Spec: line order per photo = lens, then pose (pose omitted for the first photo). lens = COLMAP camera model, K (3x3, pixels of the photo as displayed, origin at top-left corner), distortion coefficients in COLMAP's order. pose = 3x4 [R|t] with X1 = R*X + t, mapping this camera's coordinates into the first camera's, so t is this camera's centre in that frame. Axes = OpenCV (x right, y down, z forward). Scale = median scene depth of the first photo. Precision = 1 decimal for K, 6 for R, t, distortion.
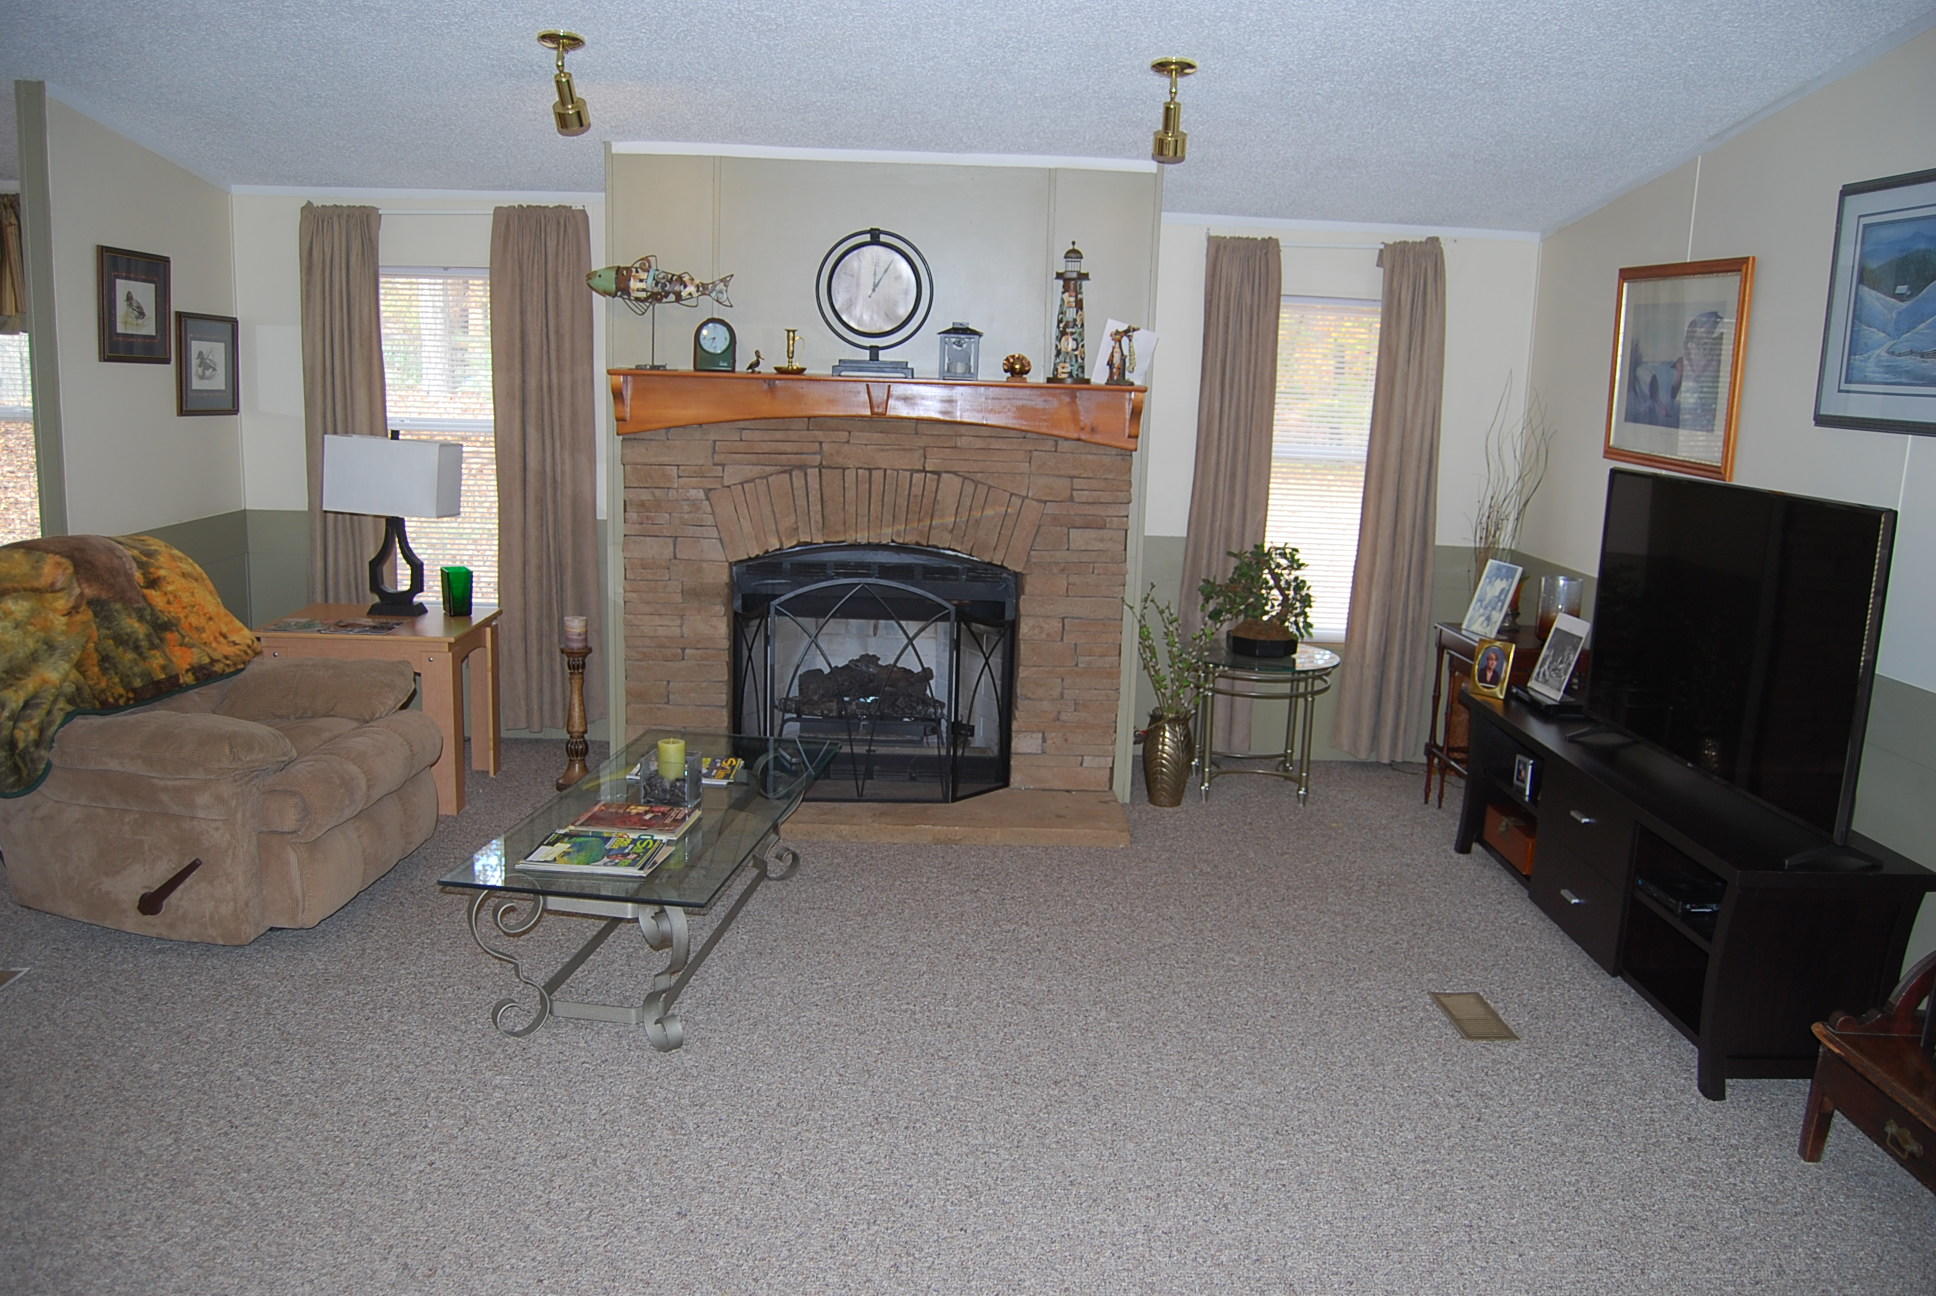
lens RADIAL K [[1509.1, 0, 968.3], [0, 1509.1, 654.9], [0, 0, 1]] dist [-0.095198, 0.037949]
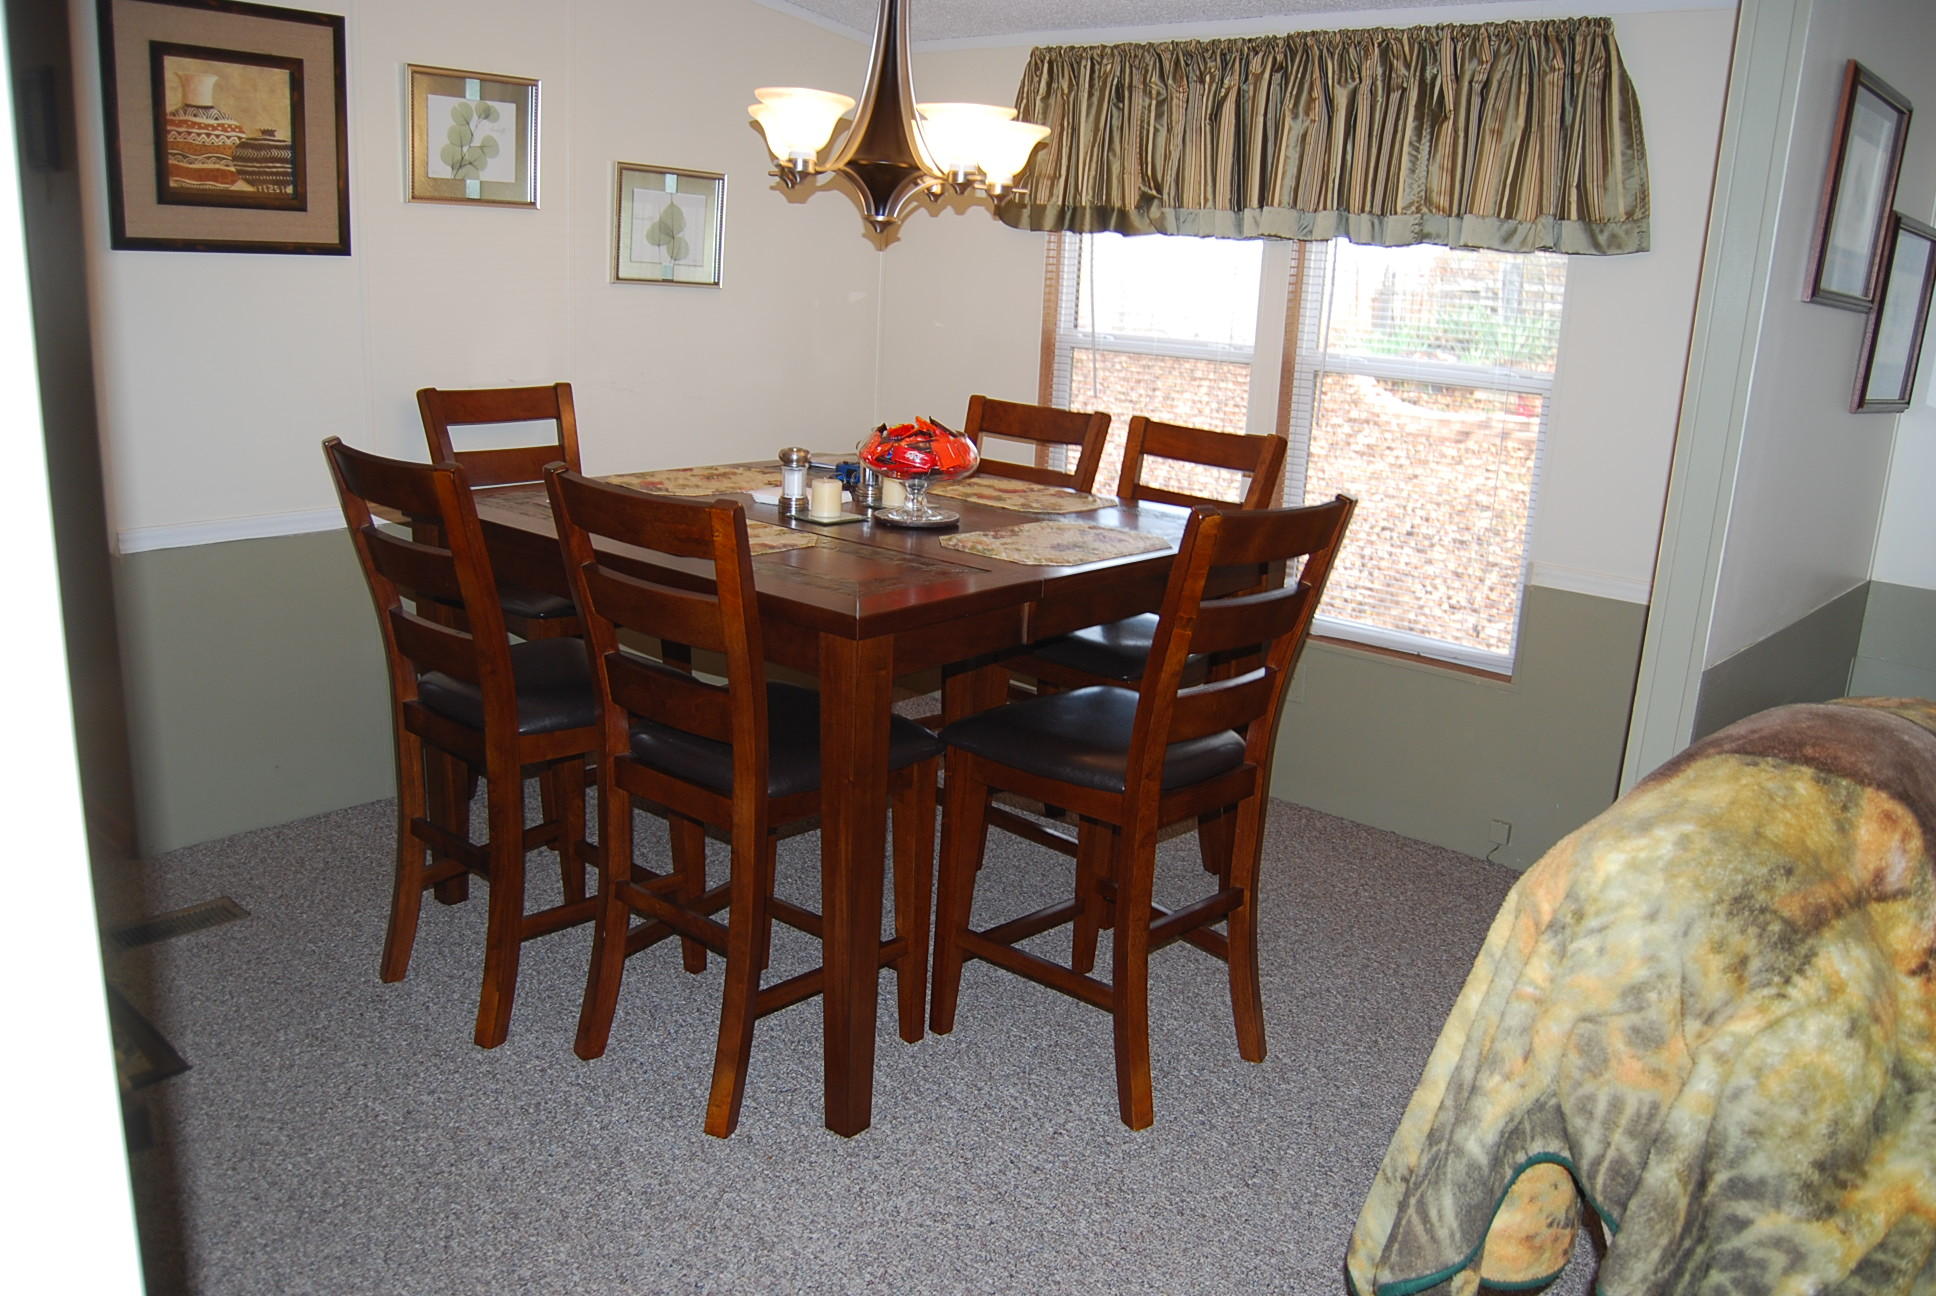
lens RADIAL K [[1509.1, 0, 972.8], [0, 1509.1, 657.7], [0, 0, 1]] dist [-0.095198, 0.037949]
pose [[0.734131, 0.172385, -0.656761, -0.423374], [-0.151055, 0.984461, 0.089549, -0.078335], [0.661993, 0.033466, 0.748763, 0.417350]]
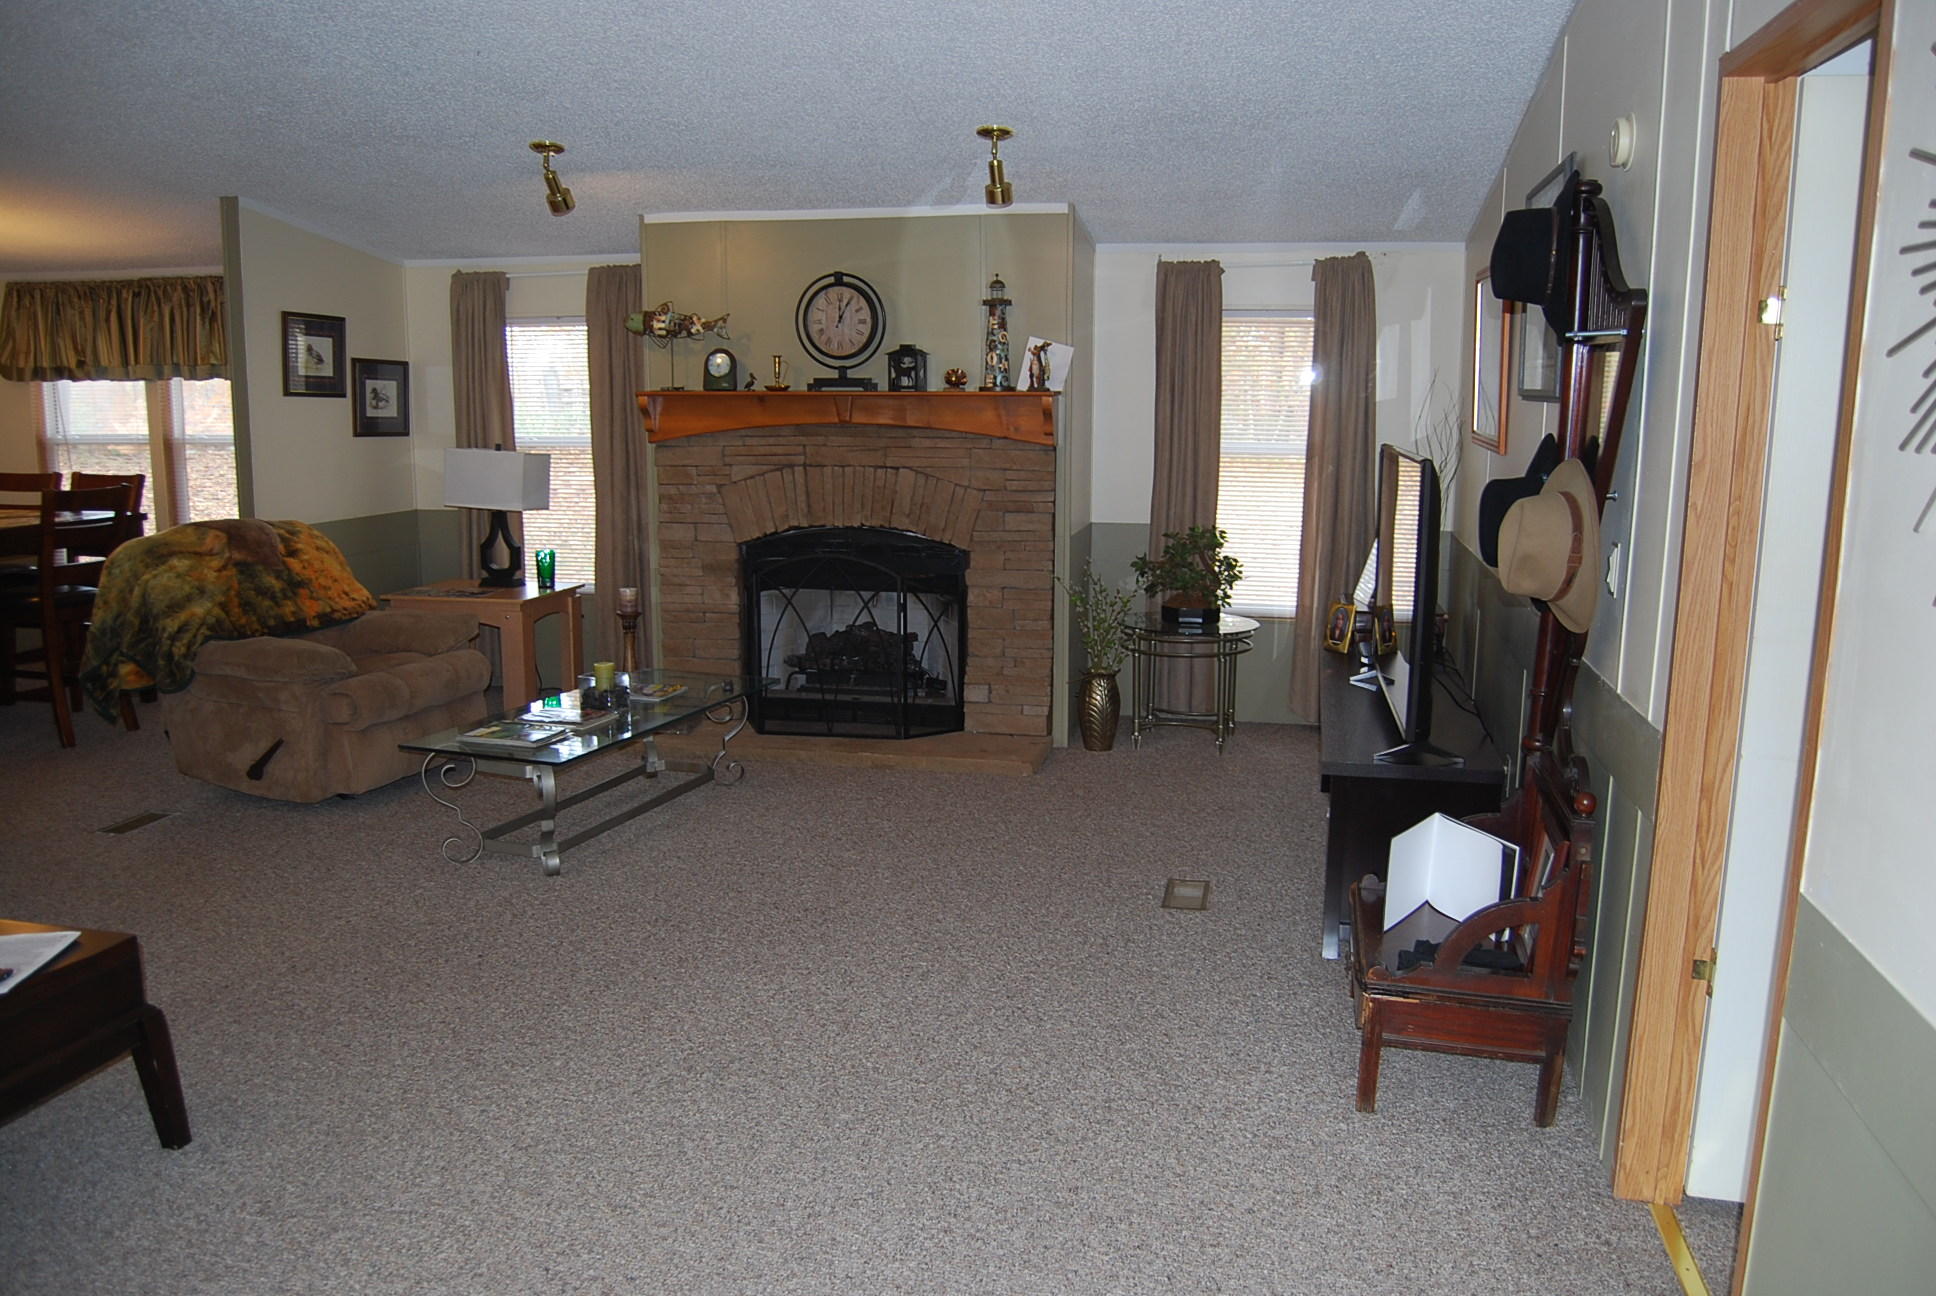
lens RADIAL K [[1509.1, 0, 960.2], [0, 1509.1, 645.7], [0, 0, 1]] dist [-0.095198, 0.037949]
pose [[0.971928, 0.008269, -0.235131, 0.320407], [-0.014729, 0.999560, -0.025730, 0.053896], [0.234815, 0.028471, 0.971623, -0.170553]]
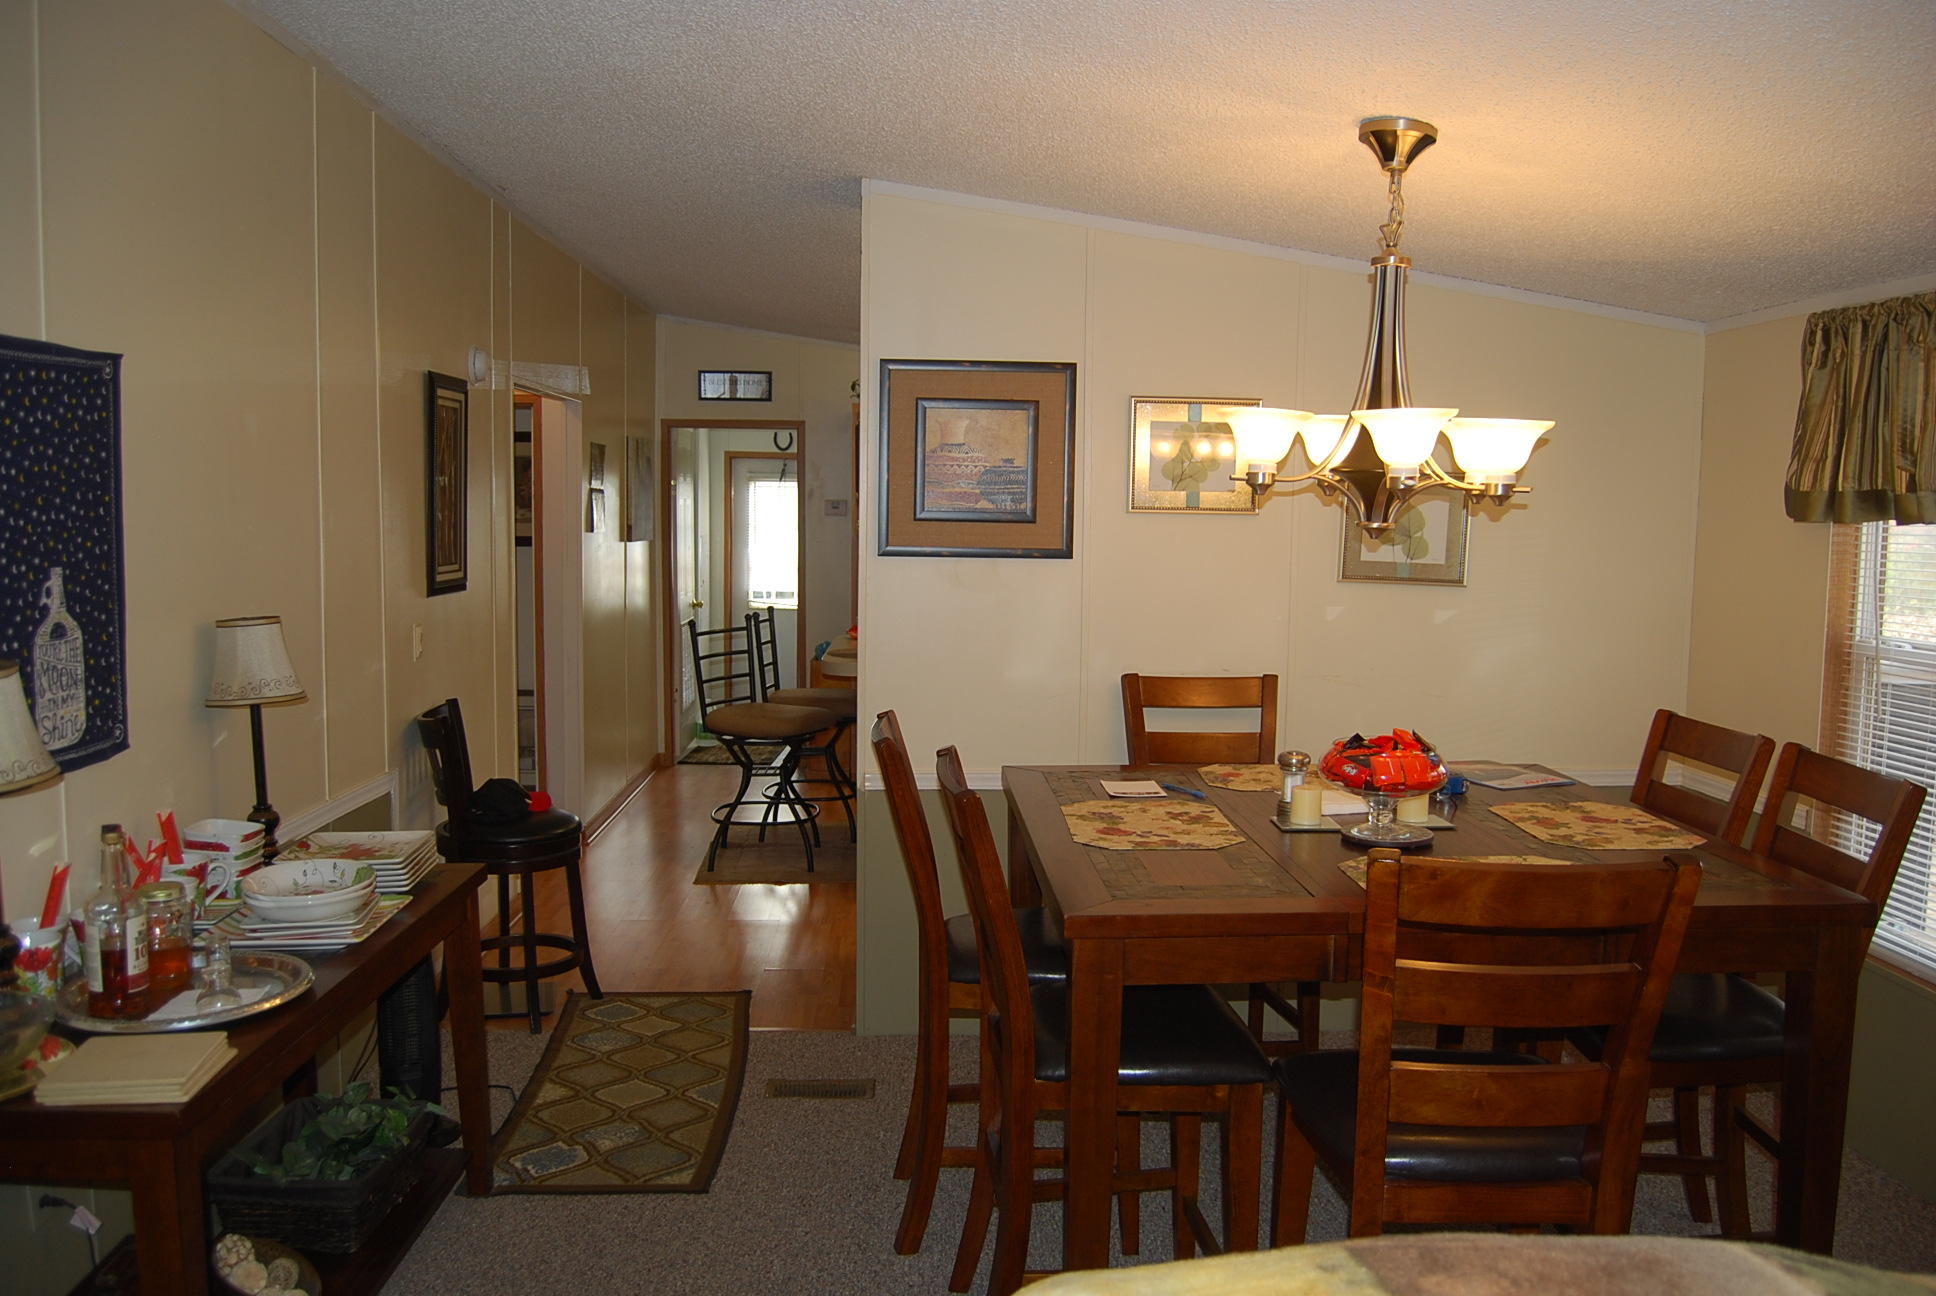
lens RADIAL K [[1509.1, 0, 969.9], [0, 1509.1, 644.3], [0, 0, 1]] dist [-0.095198, 0.037949]
pose [[0.024863, 0.055101, -0.998171, -0.289786], [-0.203453, 0.977862, 0.048912, -0.143255], [0.978769, 0.201865, 0.035523, 0.670340]]
